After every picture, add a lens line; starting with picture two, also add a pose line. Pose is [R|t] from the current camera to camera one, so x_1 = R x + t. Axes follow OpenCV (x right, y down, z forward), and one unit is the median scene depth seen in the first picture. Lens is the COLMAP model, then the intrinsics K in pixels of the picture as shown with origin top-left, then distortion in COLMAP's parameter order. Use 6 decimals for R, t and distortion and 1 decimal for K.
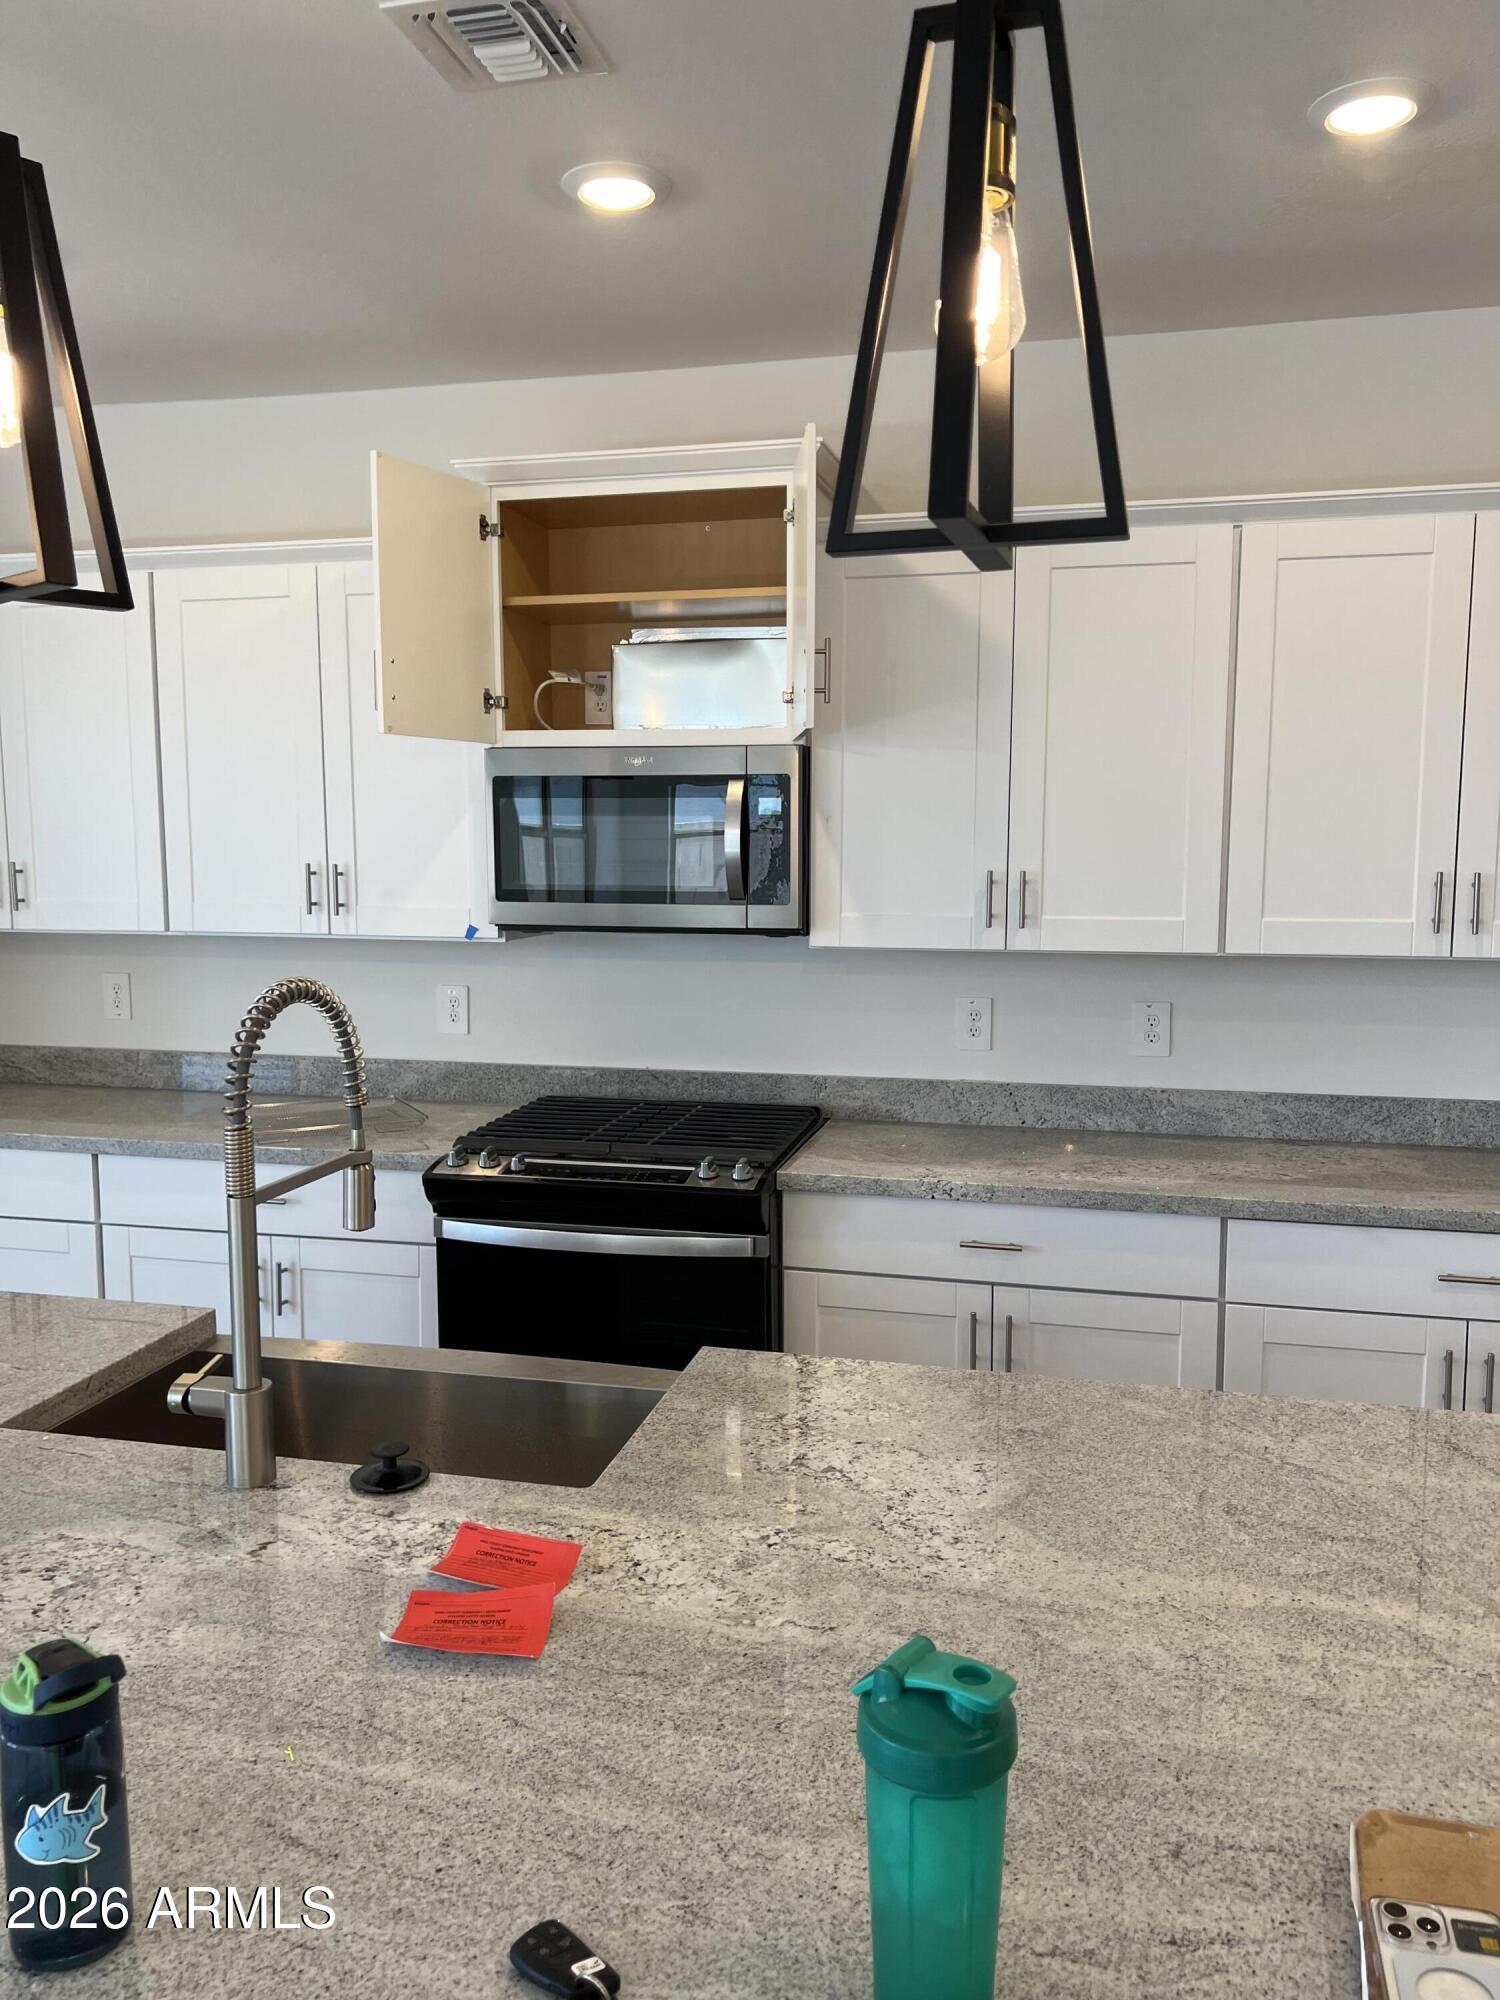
lens RADIAL K [[1511.7, 0, 756.8], [0, 1511.7, 1004.1], [0, 0, 1]] dist [0.083091, -0.083615]
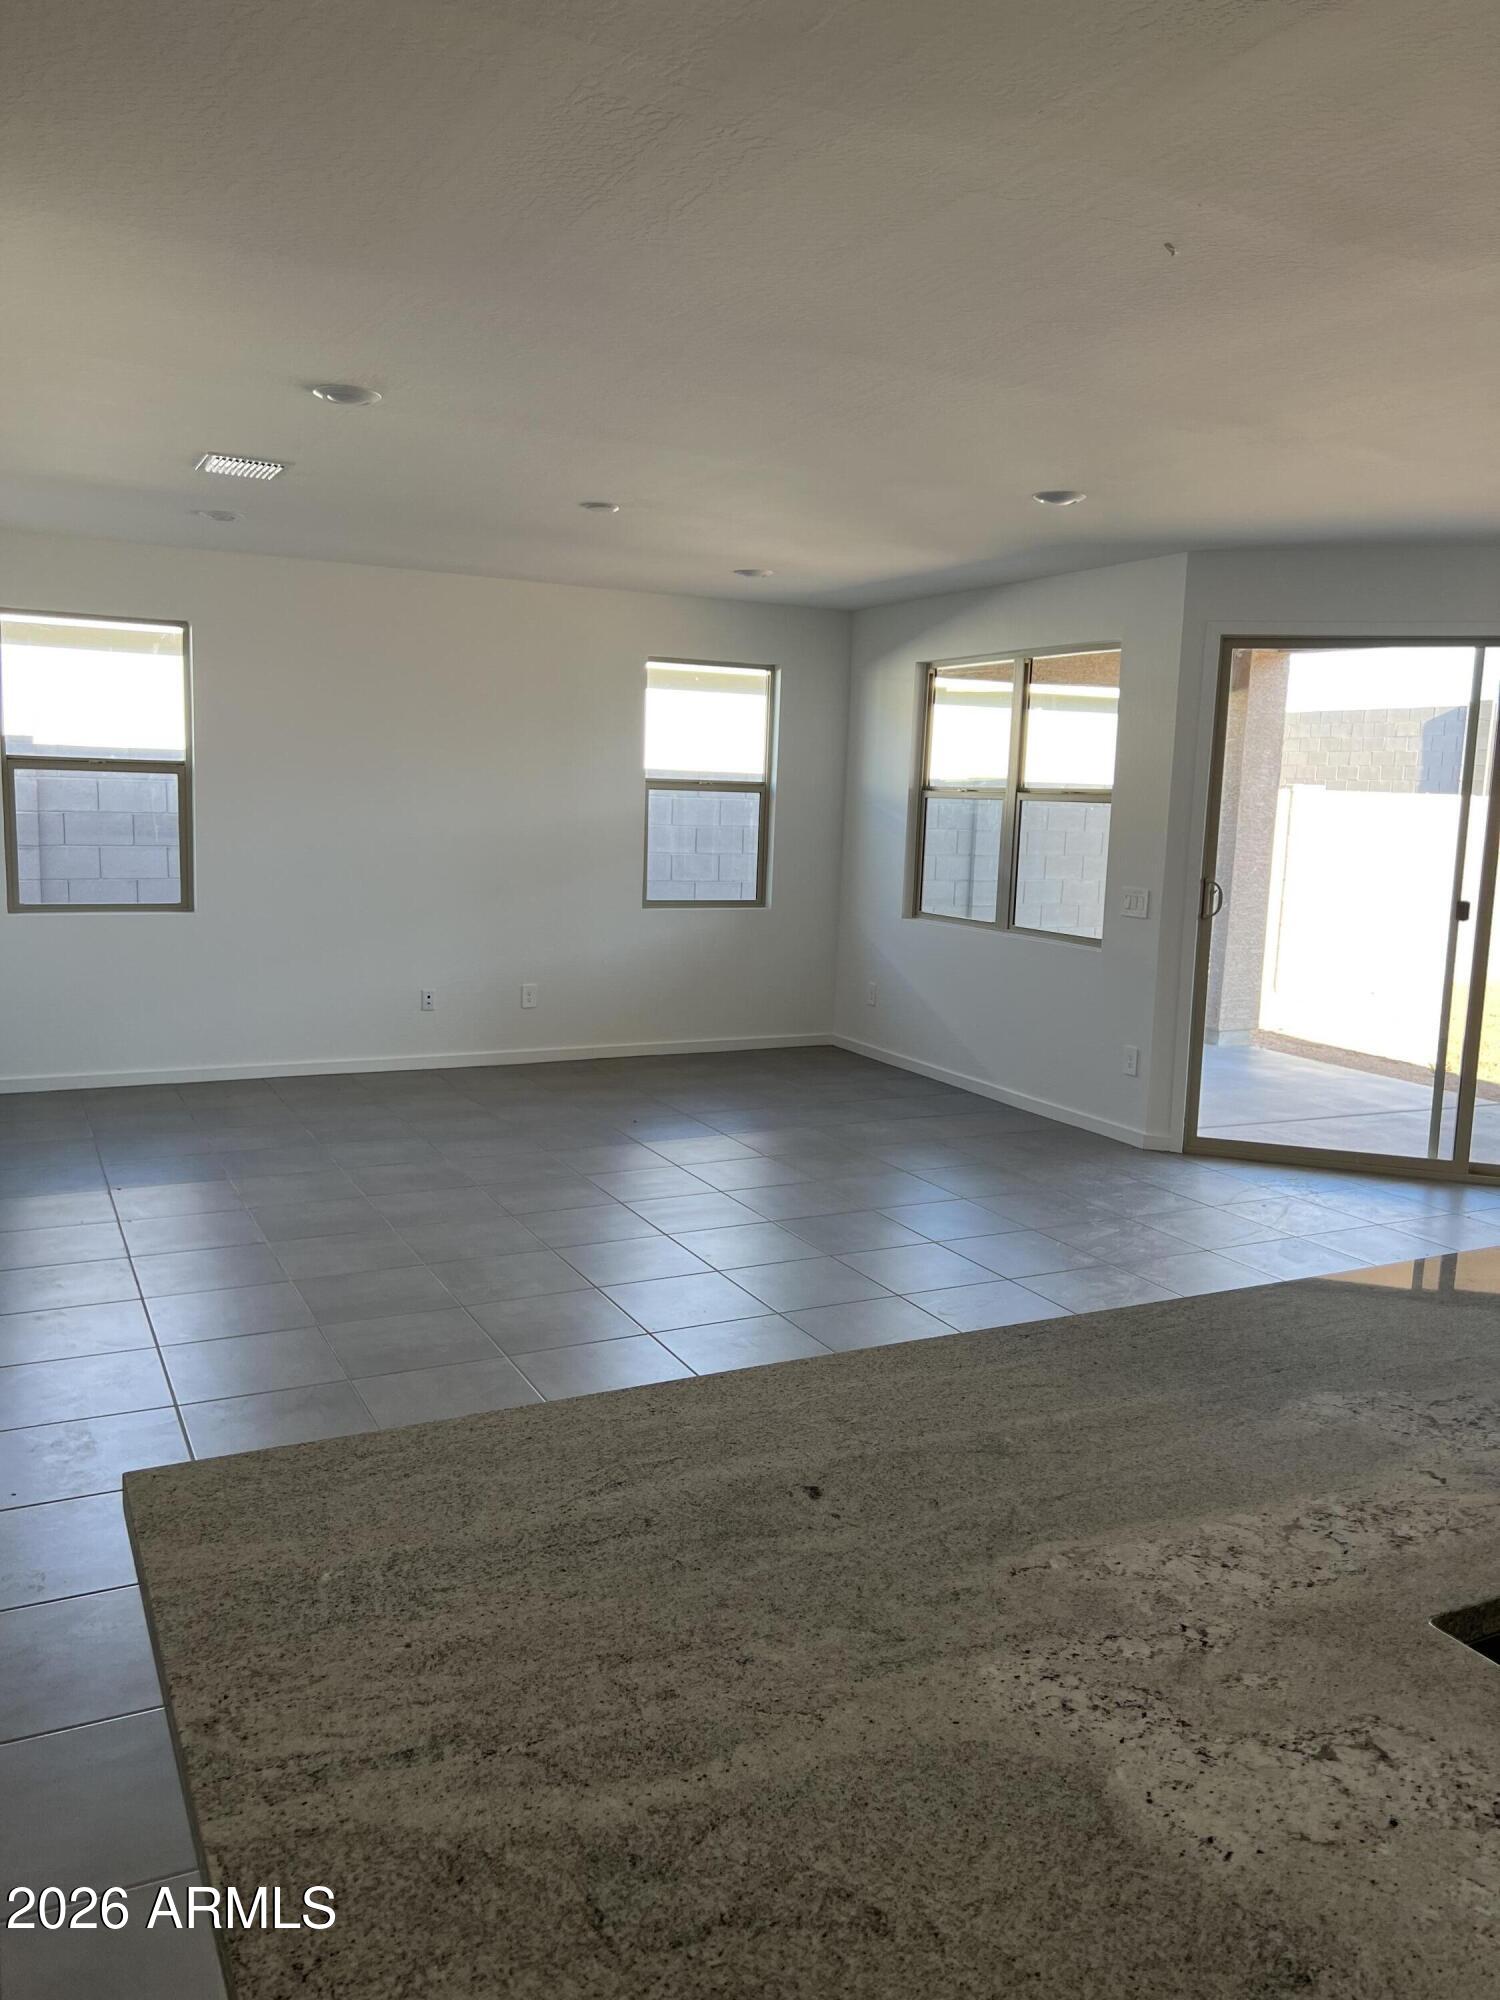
lens RADIAL K [[1484.4, 0, 750.0], [0, 1484.4, 1000.0], [0, 0, 1]] dist [-0.001253, 0.000871]
pose [[-0.761382, 0.063319, -0.645204, 0.361929], [-0.106343, 0.969541, 0.220640, -0.086746], [0.639522, 0.236605, -0.731458, 0.662548]]
